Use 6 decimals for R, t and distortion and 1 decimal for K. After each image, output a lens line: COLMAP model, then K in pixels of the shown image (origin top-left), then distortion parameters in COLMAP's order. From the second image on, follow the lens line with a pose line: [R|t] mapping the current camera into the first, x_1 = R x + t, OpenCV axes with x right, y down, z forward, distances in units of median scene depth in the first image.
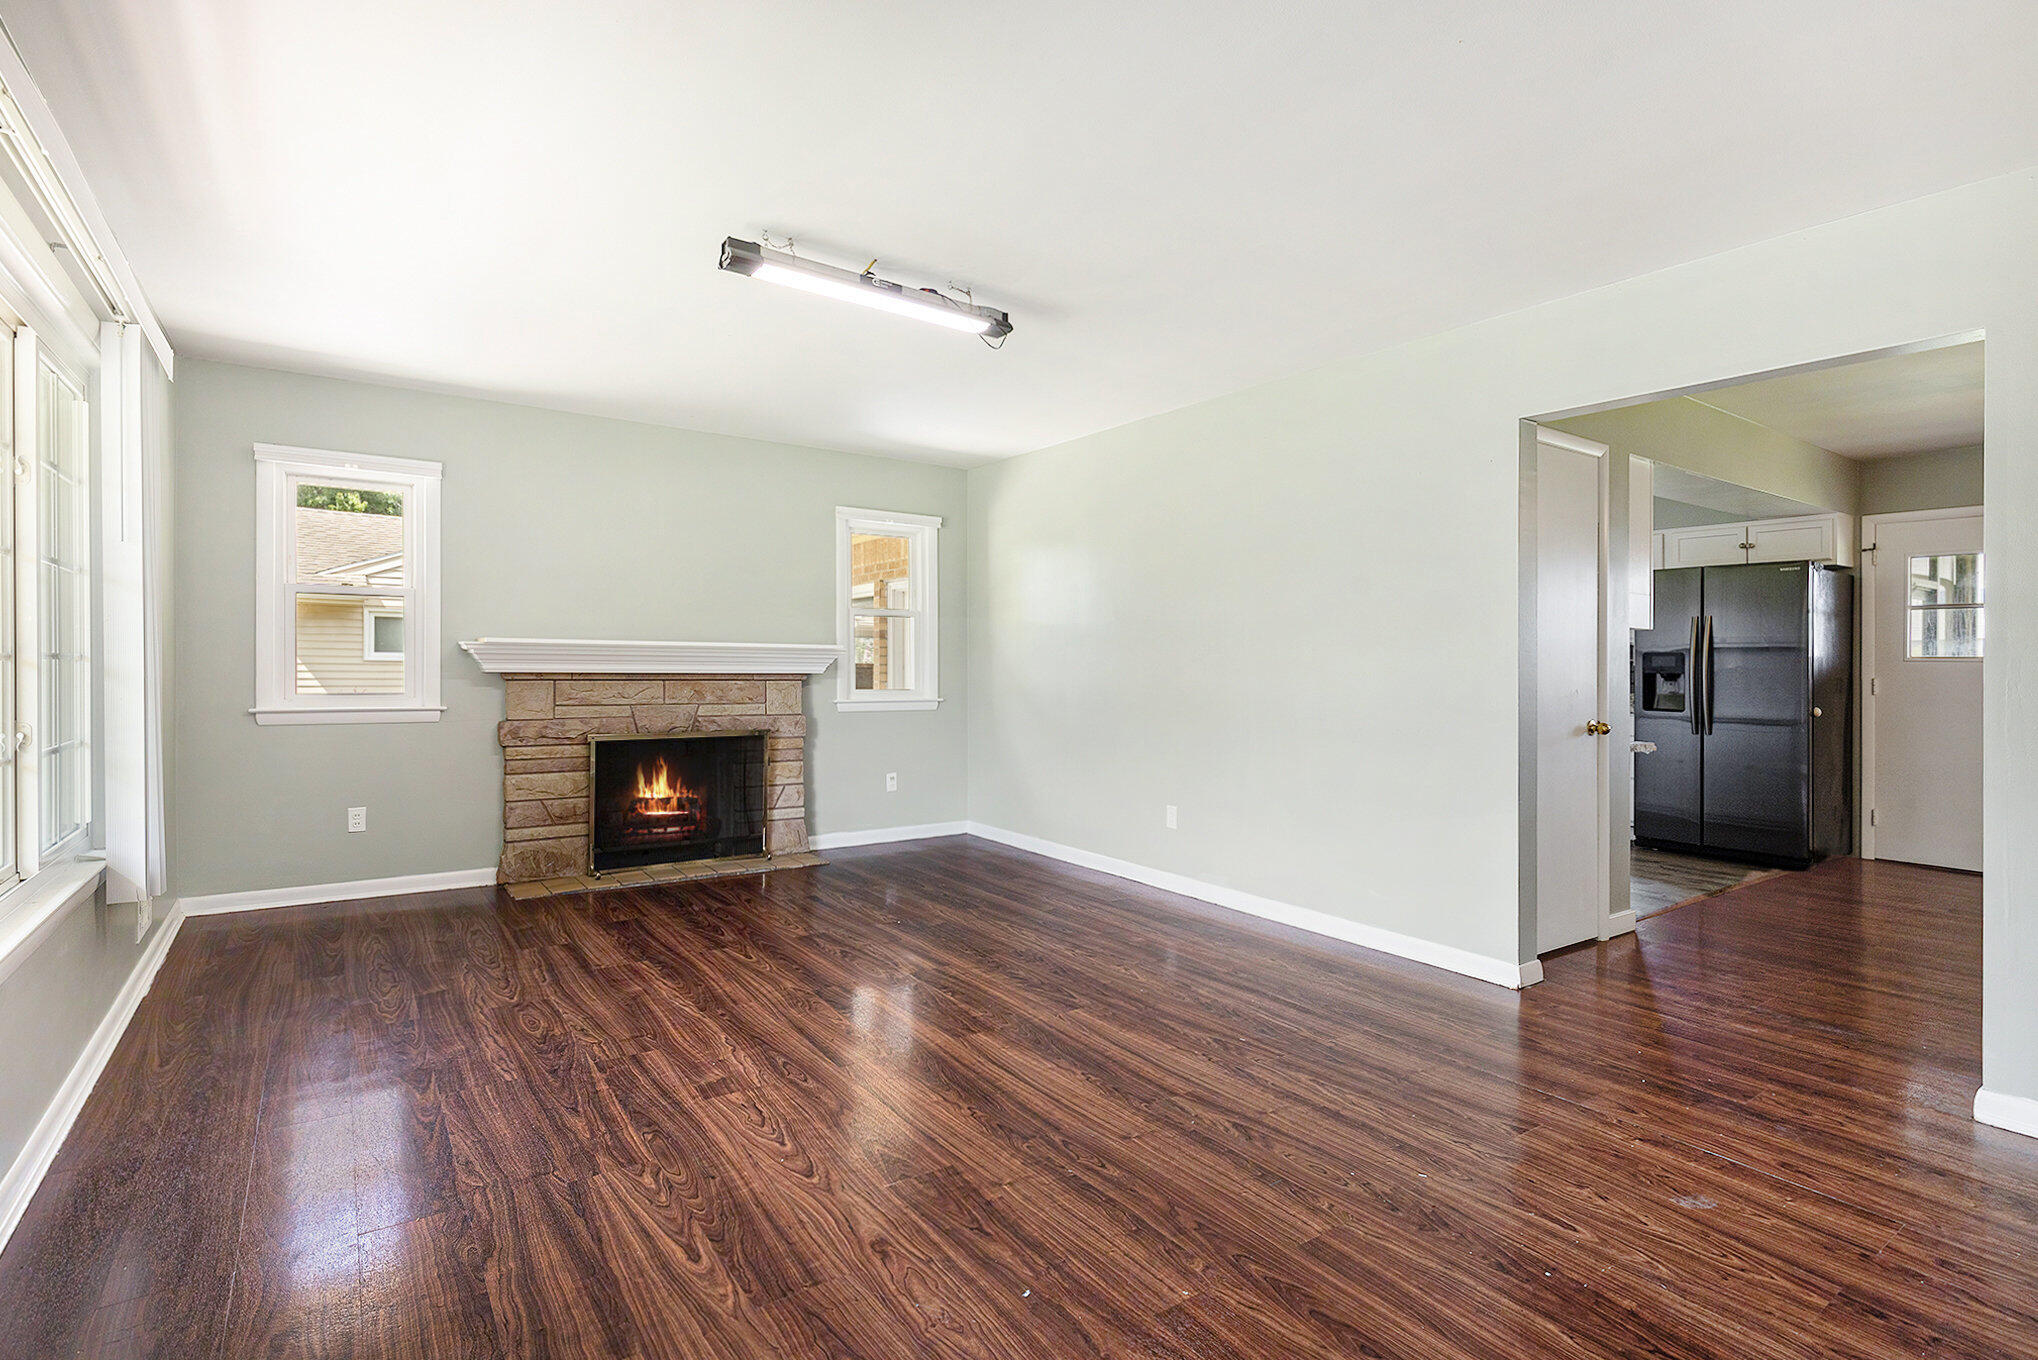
lens RADIAL K [[987.9, 0, 1022.1], [0, 987.9, 651.0], [0, 0, 1]] dist [0.011946, 0.000793]
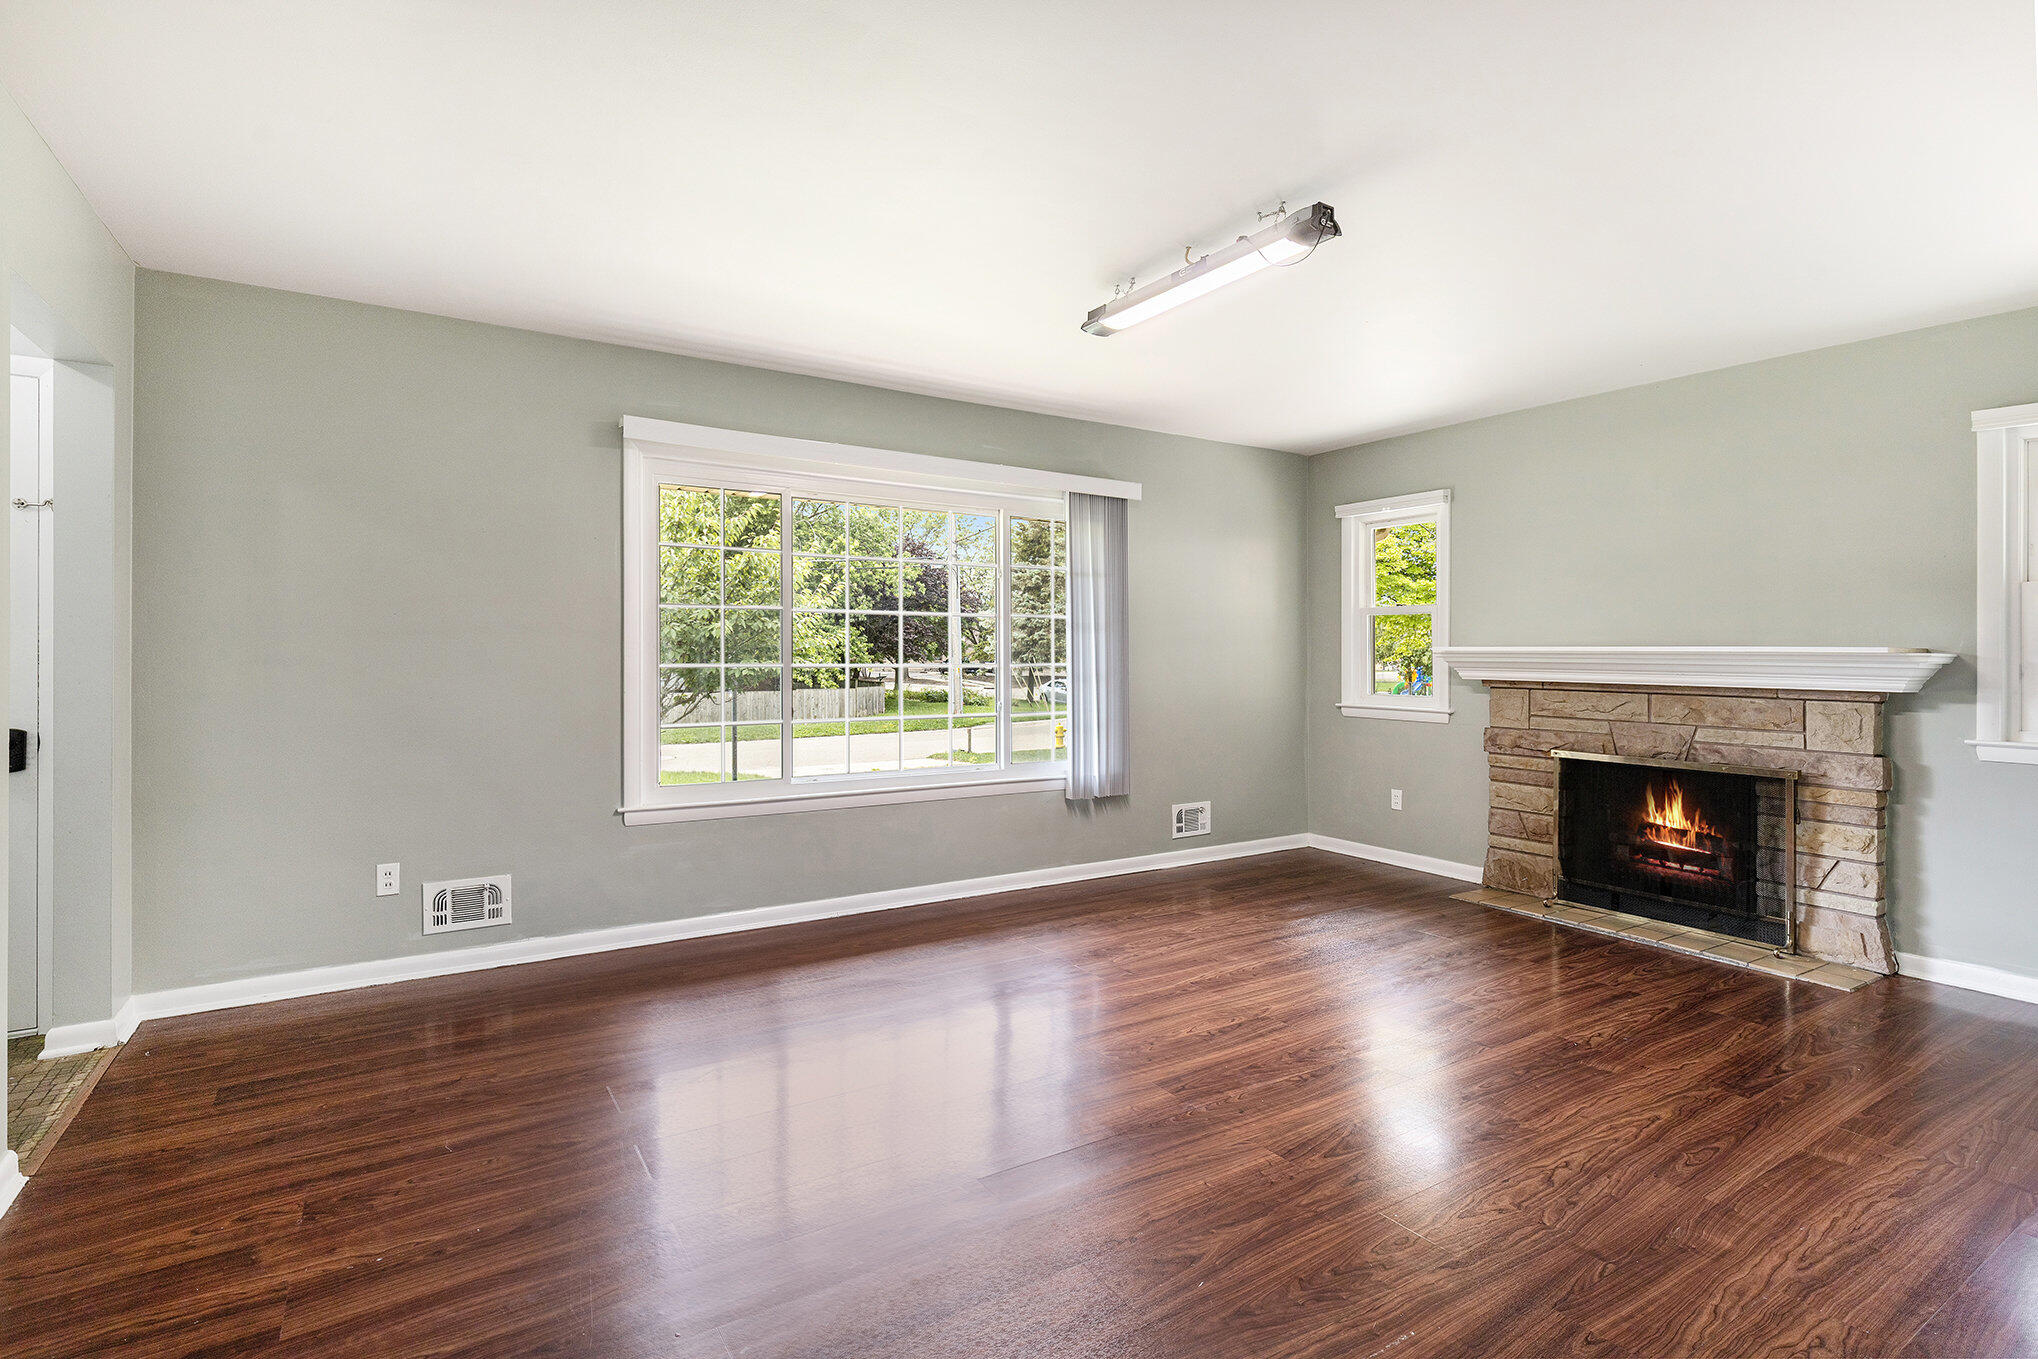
lens RADIAL K [[987.9, 0, 1027.0], [0, 987.9, 669.9], [0, 0, 1]] dist [0.011946, 0.000793]
pose [[-0.043327, 0.005603, -0.999045, 0.506336], [0.005692, 0.999969, 0.005361, 0.002586], [0.999045, -0.005454, -0.043357, 0.550926]]
